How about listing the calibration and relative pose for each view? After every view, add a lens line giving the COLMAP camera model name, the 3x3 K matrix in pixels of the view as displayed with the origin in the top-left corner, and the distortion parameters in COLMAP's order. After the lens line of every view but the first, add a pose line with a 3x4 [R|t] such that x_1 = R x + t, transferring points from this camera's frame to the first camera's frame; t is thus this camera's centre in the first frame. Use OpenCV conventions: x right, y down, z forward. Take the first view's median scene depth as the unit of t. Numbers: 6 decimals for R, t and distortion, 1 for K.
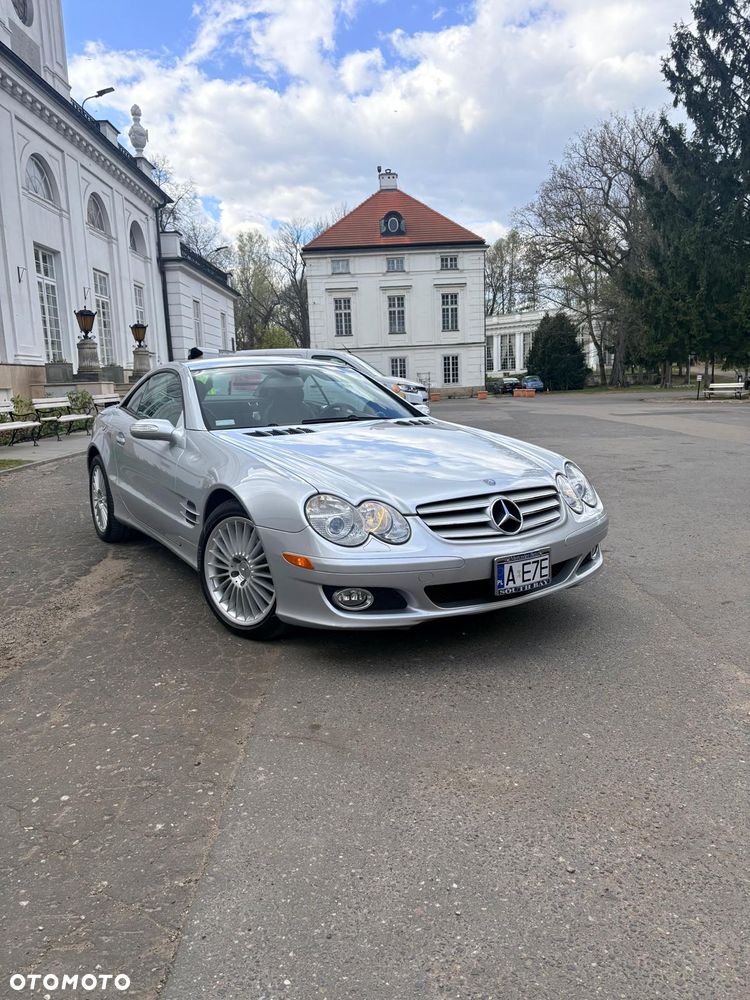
lens RADIAL K [[760.3, 0, 375.0], [0, 760.3, 500.0], [0, 0, 1]] dist [0.048244, -0.047182]
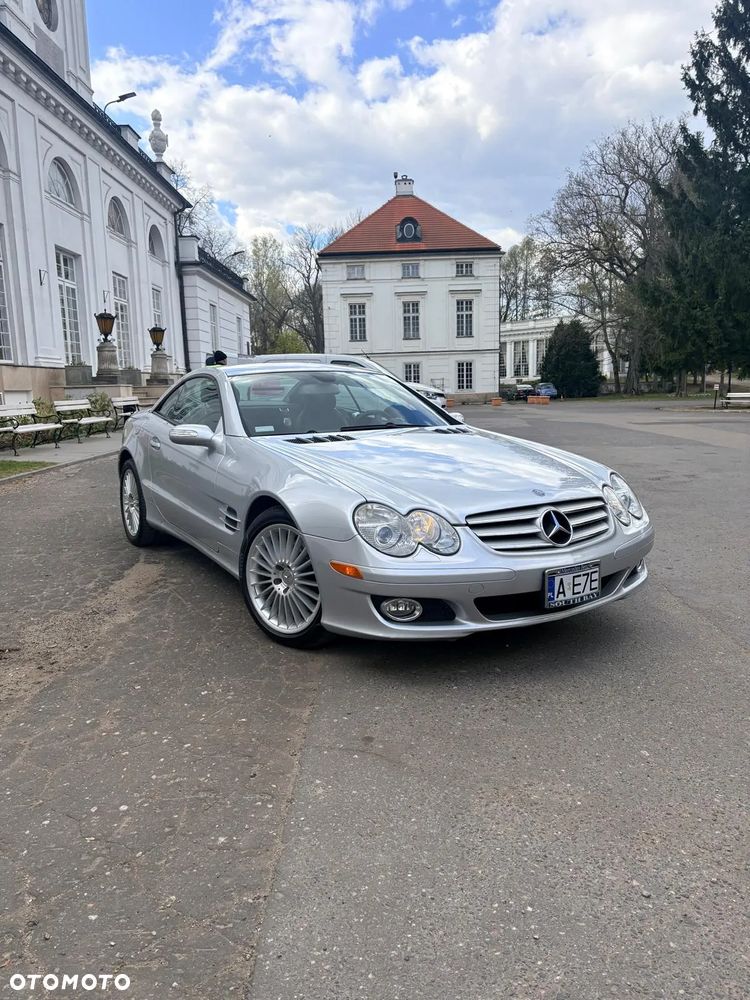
lens RADIAL K [[760.3, 0, 375.0], [0, 760.3, 500.0], [0, 0, 1]] dist [0.048244, -0.047182]
pose [[0.999838, 0.012885, -0.012539, -0.007839], [-0.012967, 0.999895, -0.006432, -0.000794], [0.012455, 0.006593, 0.999901, 0.001289]]
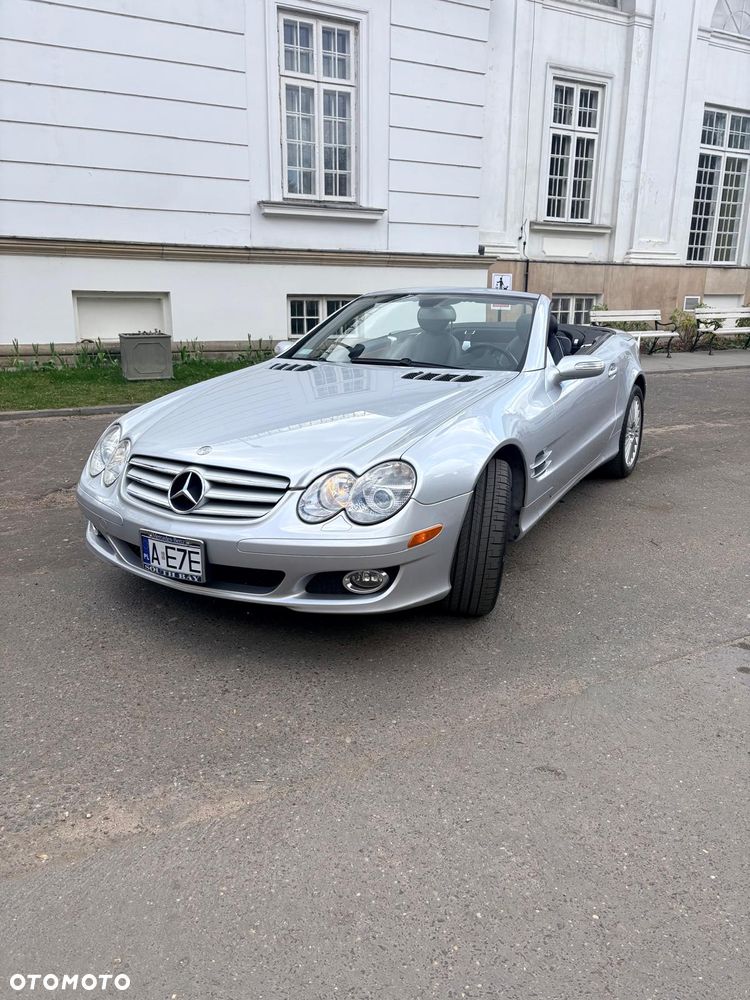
lens RADIAL K [[737.3, 0, 375.0], [0, 737.3, 500.0], [0, 0, 1]] dist [0.087808, -0.114878]
pose [[0.469486, 0.270213, -0.840576, 0.155069], [-0.155154, 0.962453, 0.222734, -0.030186], [0.869201, 0.025848, 0.493783, 0.119083]]
